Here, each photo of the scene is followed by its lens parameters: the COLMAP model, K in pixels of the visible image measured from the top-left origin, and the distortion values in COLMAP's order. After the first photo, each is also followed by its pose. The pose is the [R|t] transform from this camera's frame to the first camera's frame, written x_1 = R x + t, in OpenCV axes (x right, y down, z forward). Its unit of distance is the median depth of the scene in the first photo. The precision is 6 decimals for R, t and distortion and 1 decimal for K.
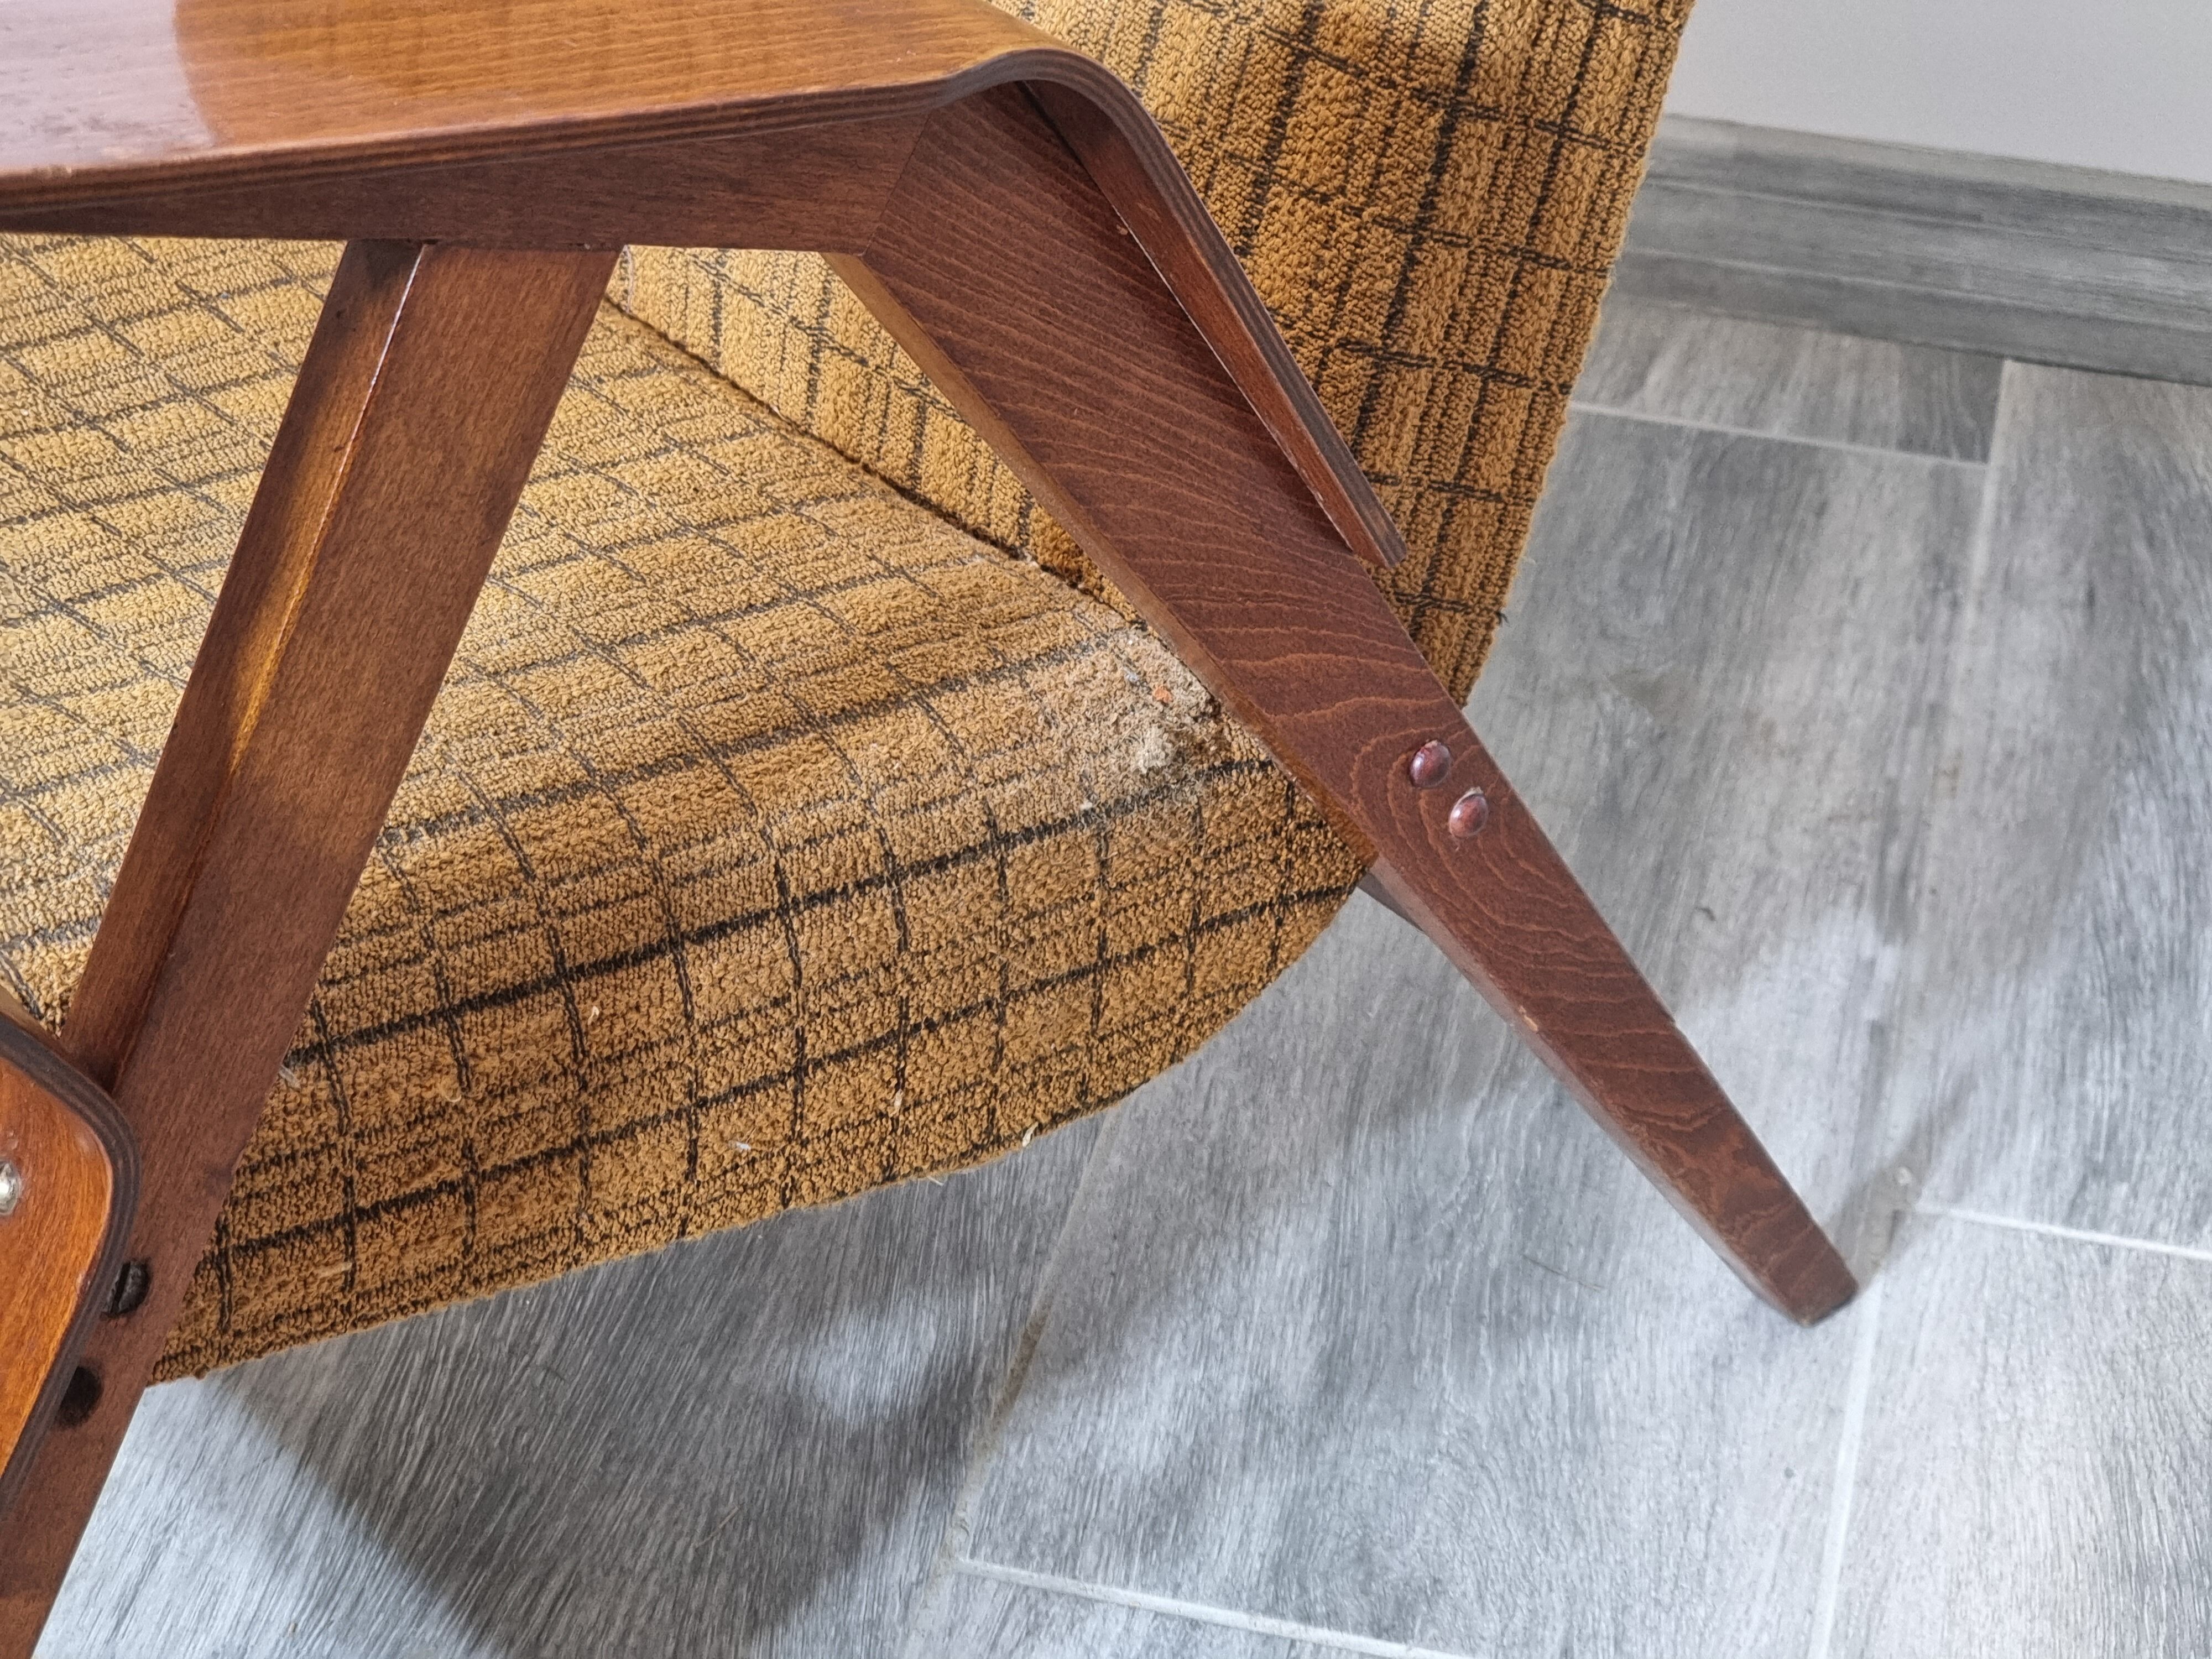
lens RADIAL K [[4466.8, 0, 1107.8], [0, 4466.8, 883.2], [0, 0, 1]] dist [-0.071063, 0.282456]
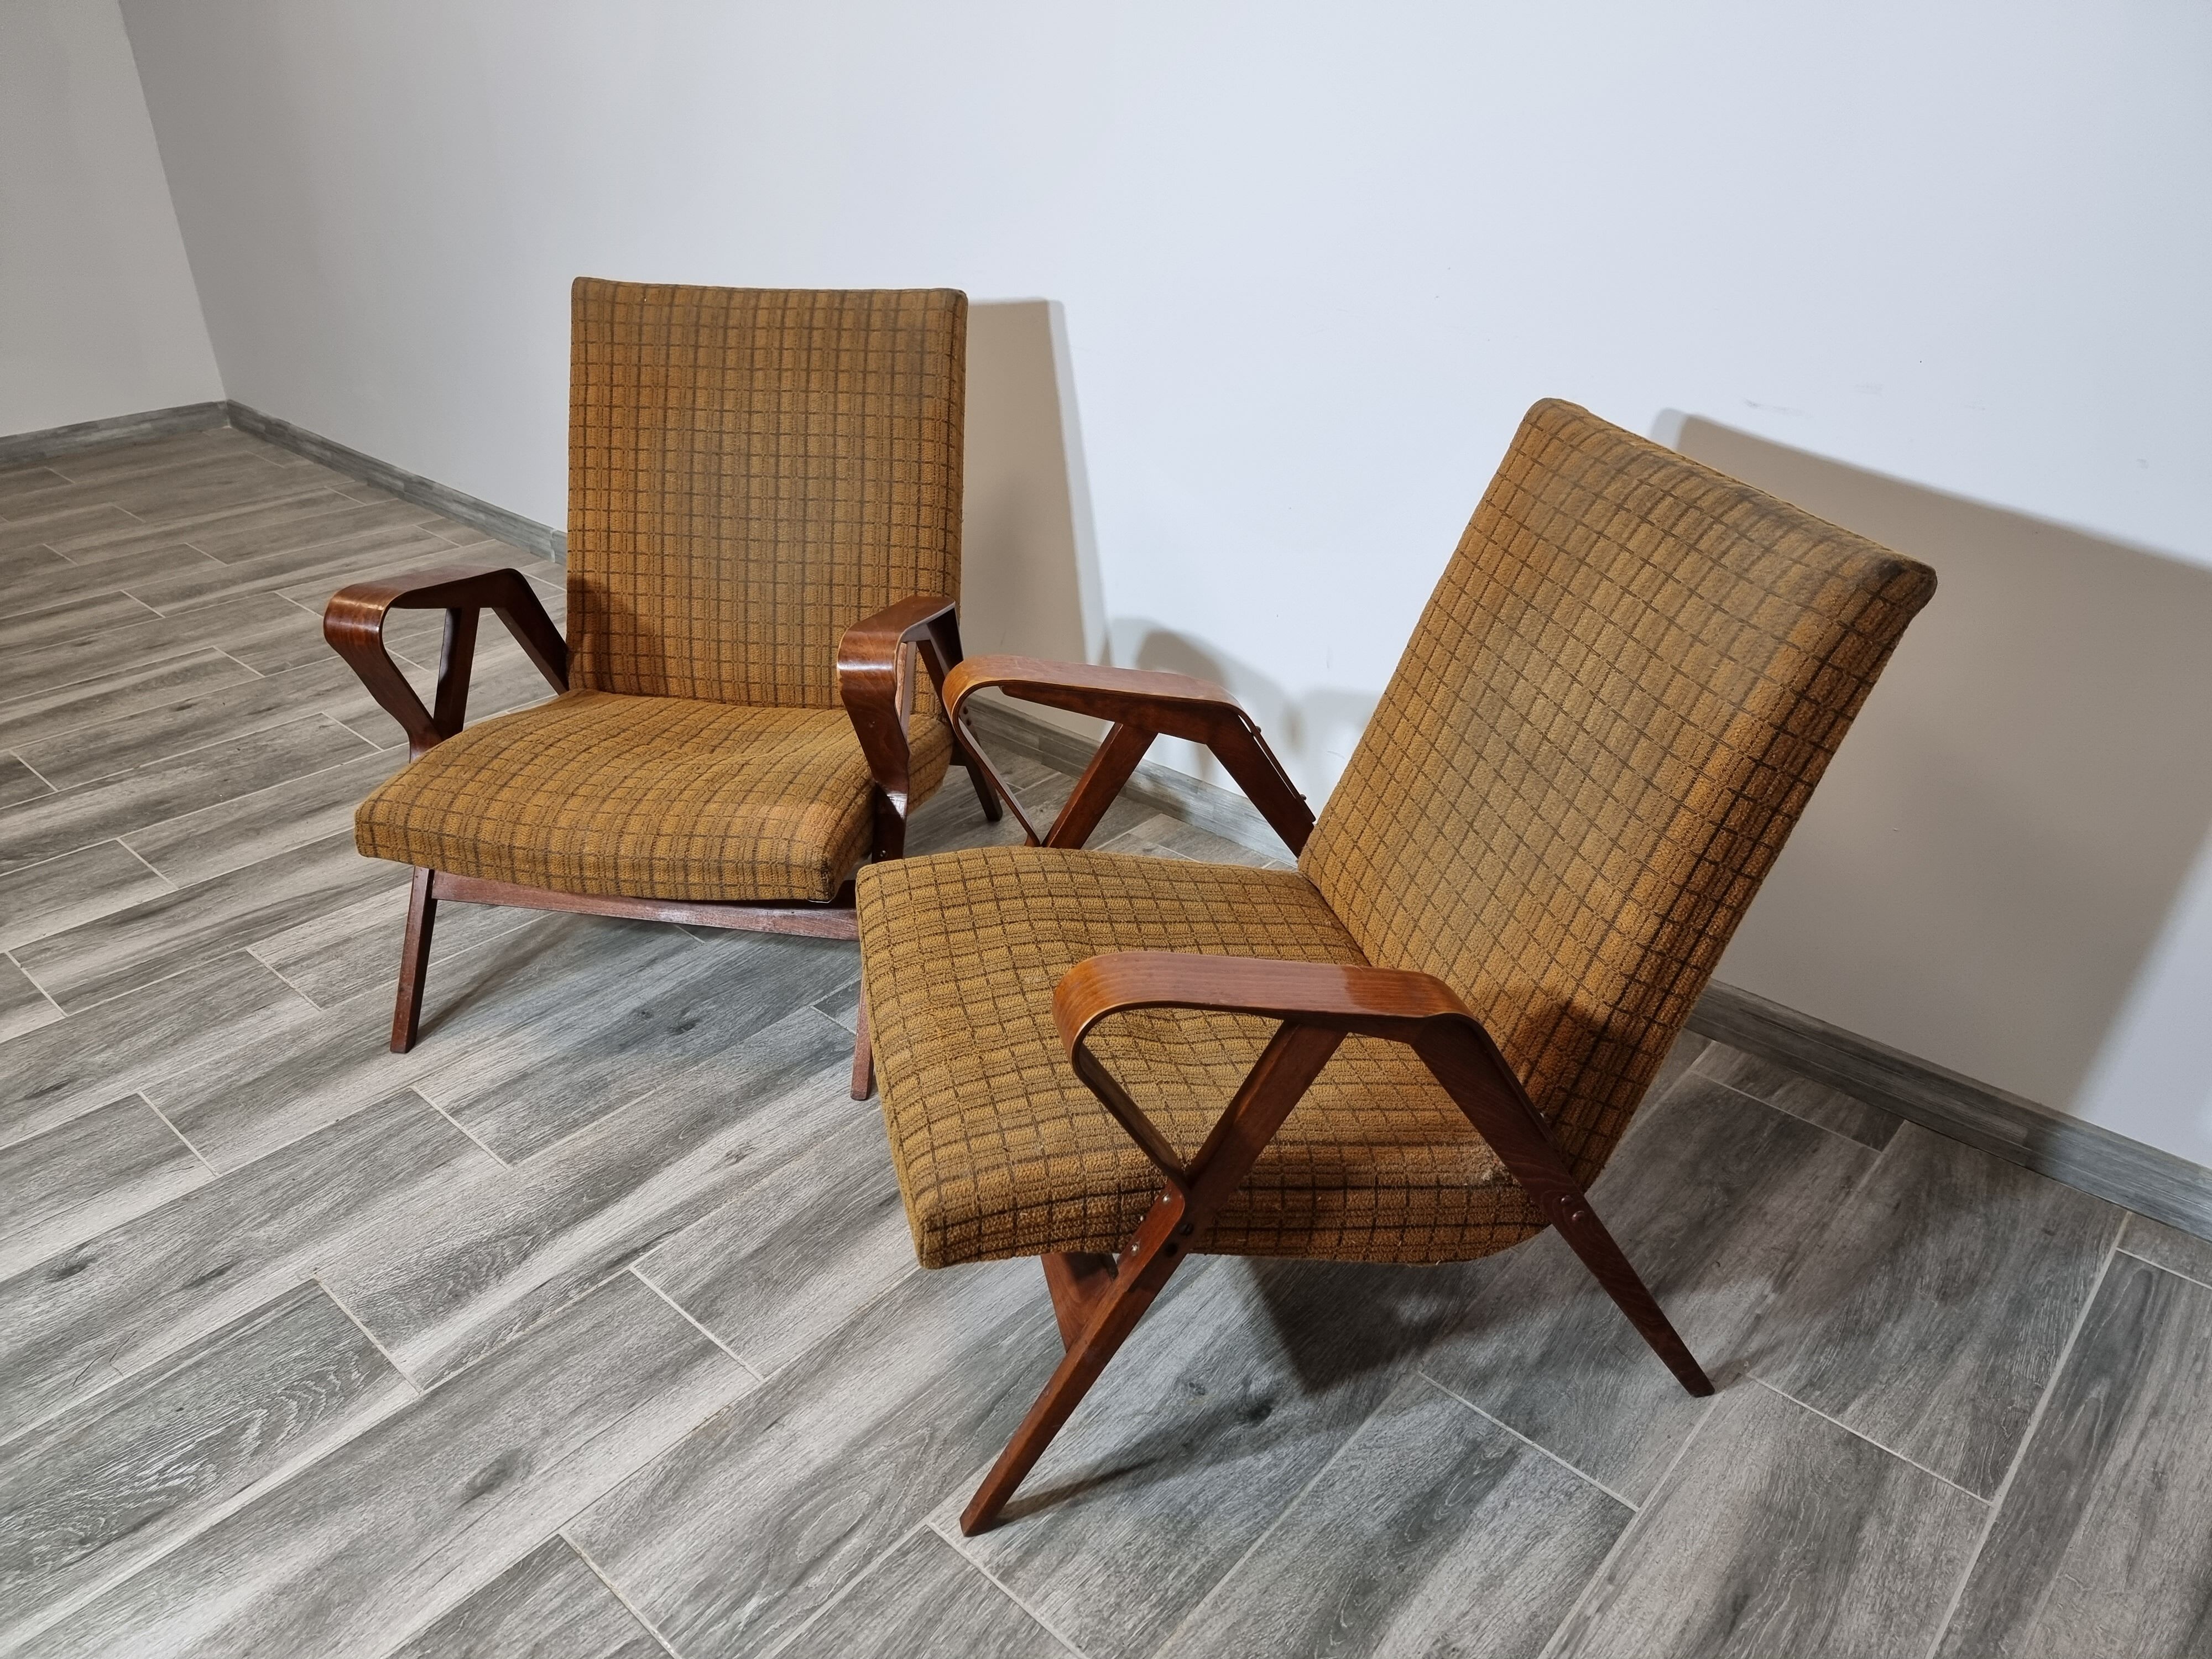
lens RADIAL K [[1532.5, 0, 1102.6], [0, 1532.5, 837.6], [0, 0, 1]] dist [0.072040, -0.060852]
pose [[0.882126, 0.210346, -0.421435, 0.175343], [-0.271384, 0.958277, -0.089752, -0.080216], [0.384973, 0.193543, 0.902406, -0.314562]]
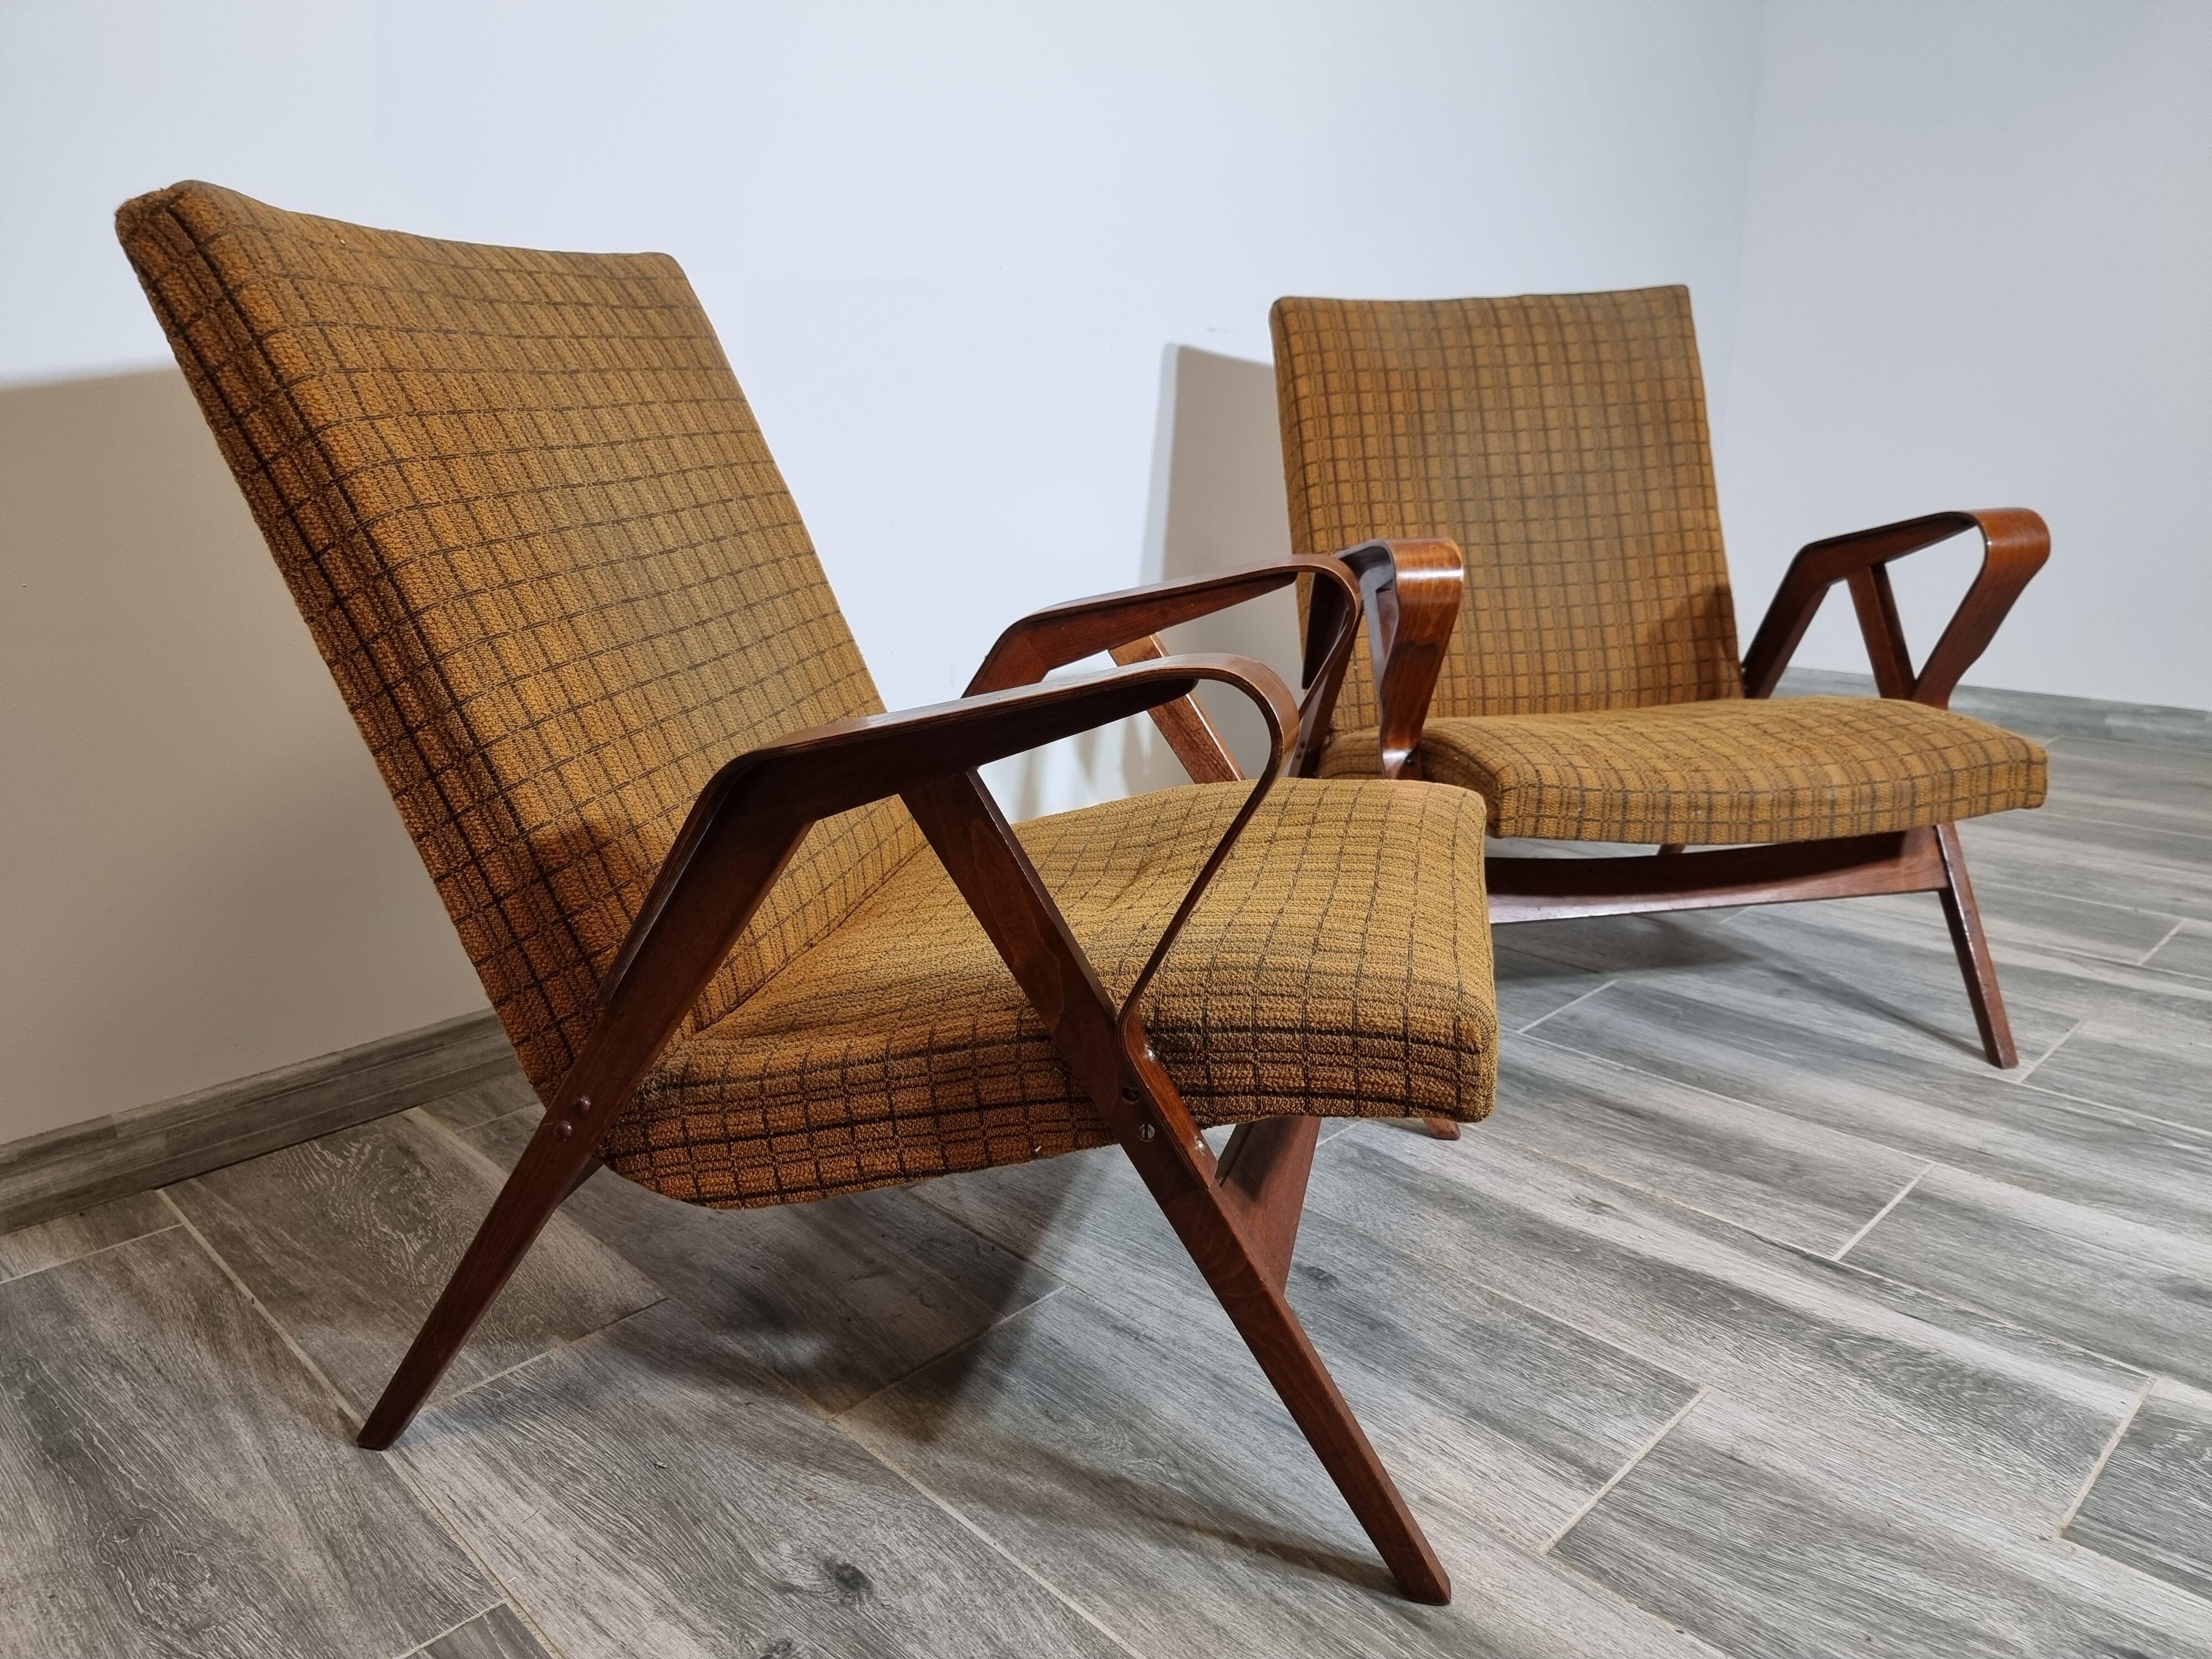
lens RADIAL K [[1532.5, 0, 1102.6], [0, 1532.5, 837.6], [0, 0, 1]] dist [0.072040, -0.060852]
pose [[0.526139, -0.266061, 0.807707, -1.695690], [0.532740, 0.843446, -0.069192, -0.167166], [-0.662847, 0.466702, 0.585510, 0.378344]]
